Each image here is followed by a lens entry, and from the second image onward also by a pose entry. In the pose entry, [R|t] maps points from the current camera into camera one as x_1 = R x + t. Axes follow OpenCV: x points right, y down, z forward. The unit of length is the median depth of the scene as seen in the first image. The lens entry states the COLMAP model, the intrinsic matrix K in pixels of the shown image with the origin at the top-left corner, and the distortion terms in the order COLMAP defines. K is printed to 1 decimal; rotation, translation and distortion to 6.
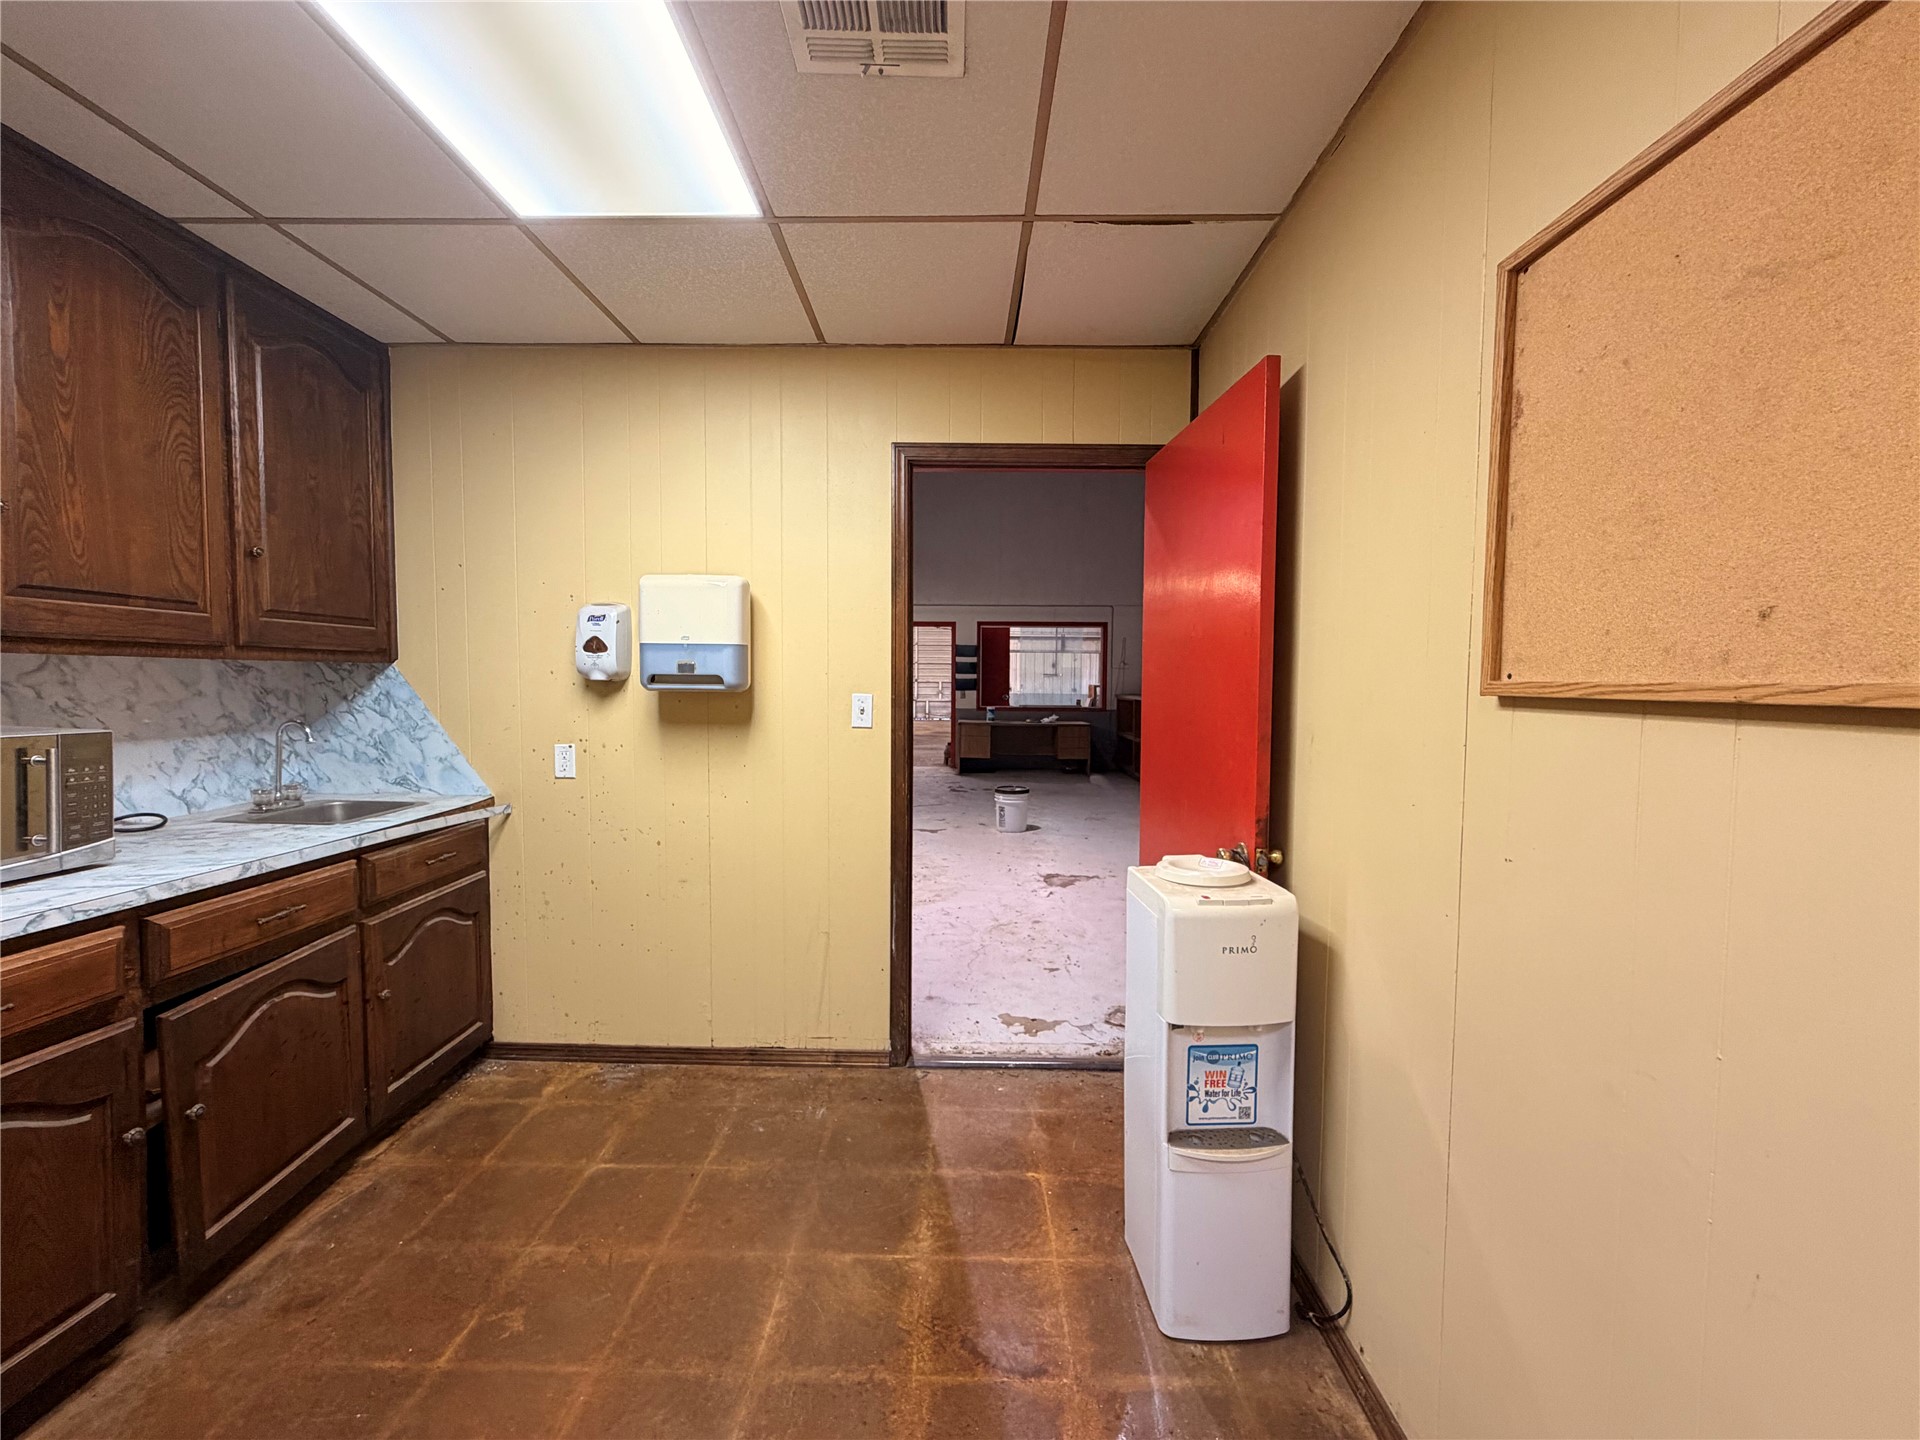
lens RADIAL K [[767.3, 0, 962.9], [0, 767.3, 720.6], [0, 0, 1]] dist [-0.001916, 0.000914]
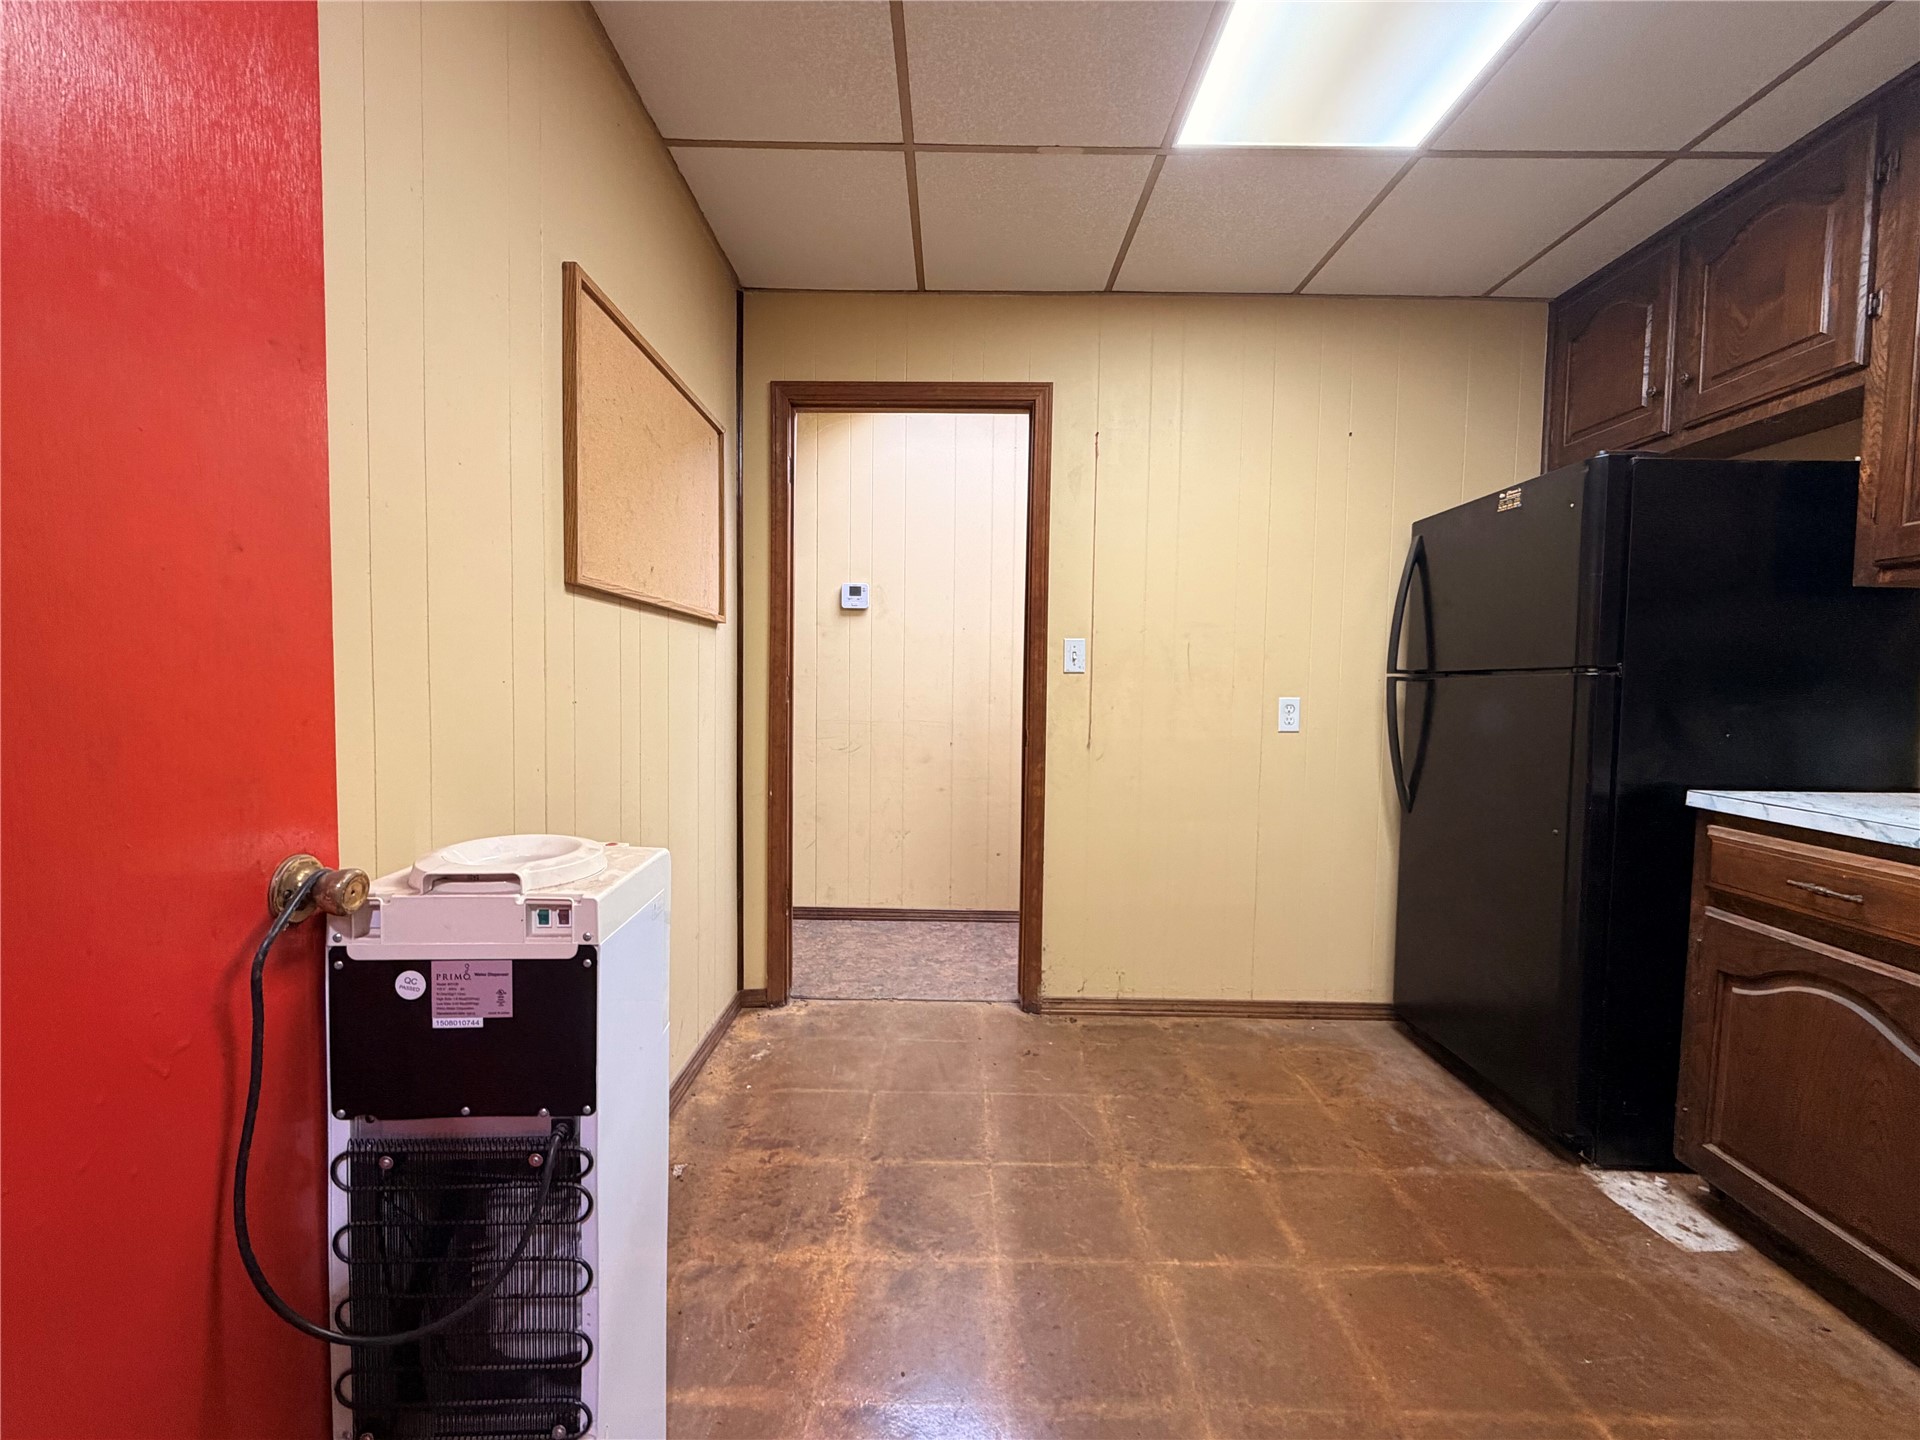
lens RADIAL K [[767.3, 0, 951.5], [0, 767.3, 713.6], [0, 0, 1]] dist [-0.001916, 0.000914]
pose [[-0.999753, -0.021959, 0.003312, 0.005589], [-0.021582, 0.995877, 0.088114, 0.029365], [-0.005234, 0.088020, -0.996105, 1.204279]]
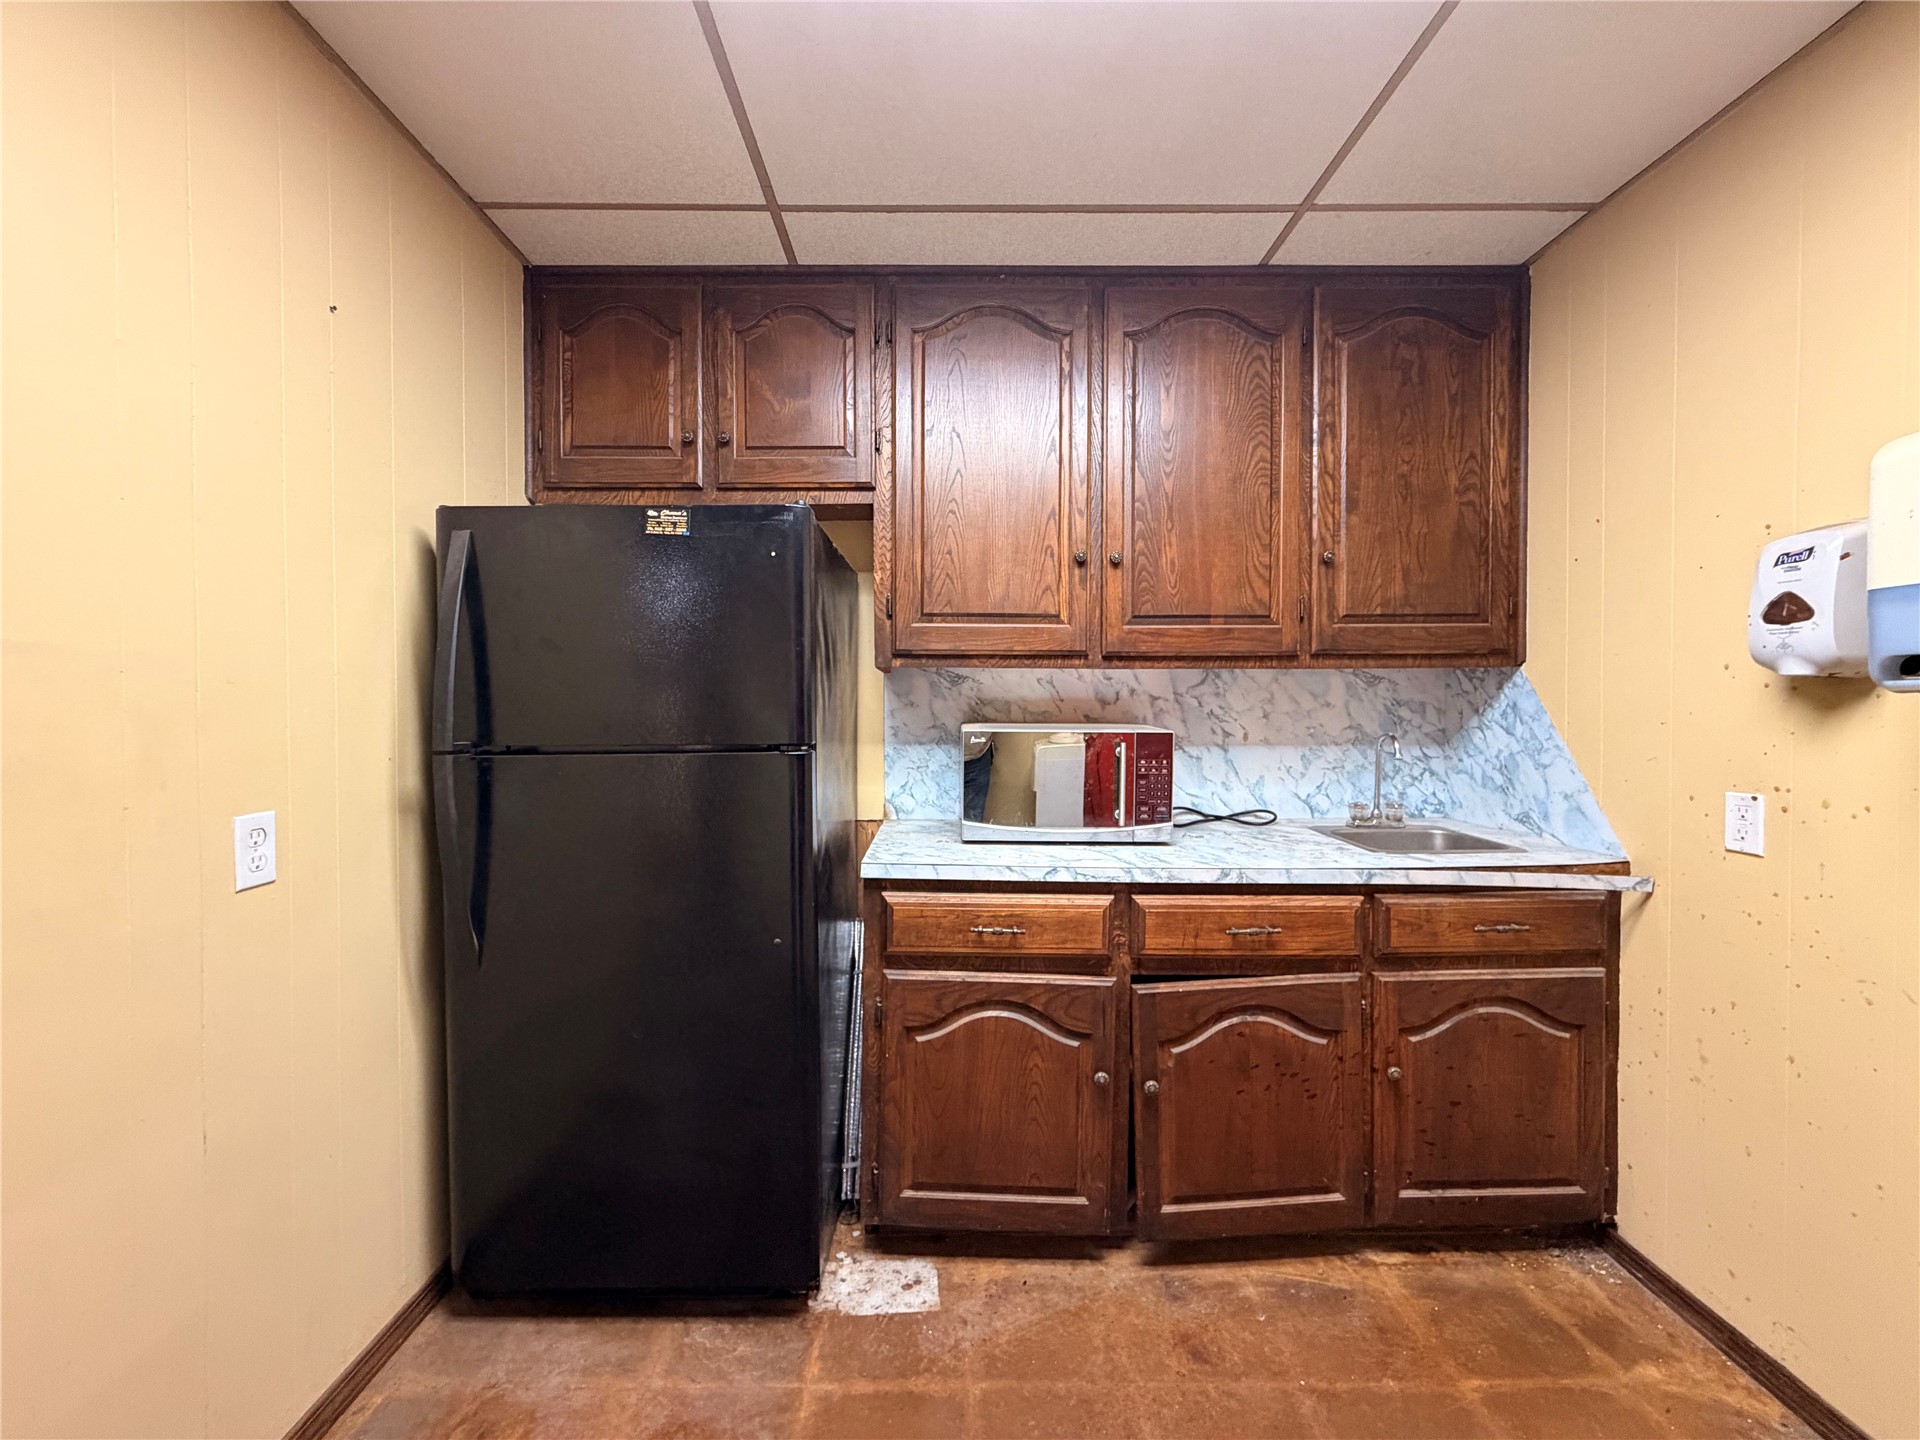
lens RADIAL K [[767.3, 0, 956.3], [0, 767.3, 720.2], [0, 0, 1]] dist [-0.001916, 0.000914]
pose [[0.007046, 0.012205, -0.999901, 0.047426], [-0.048445, 0.998756, 0.011850, -0.001631], [0.998801, 0.048356, 0.007629, 0.504782]]
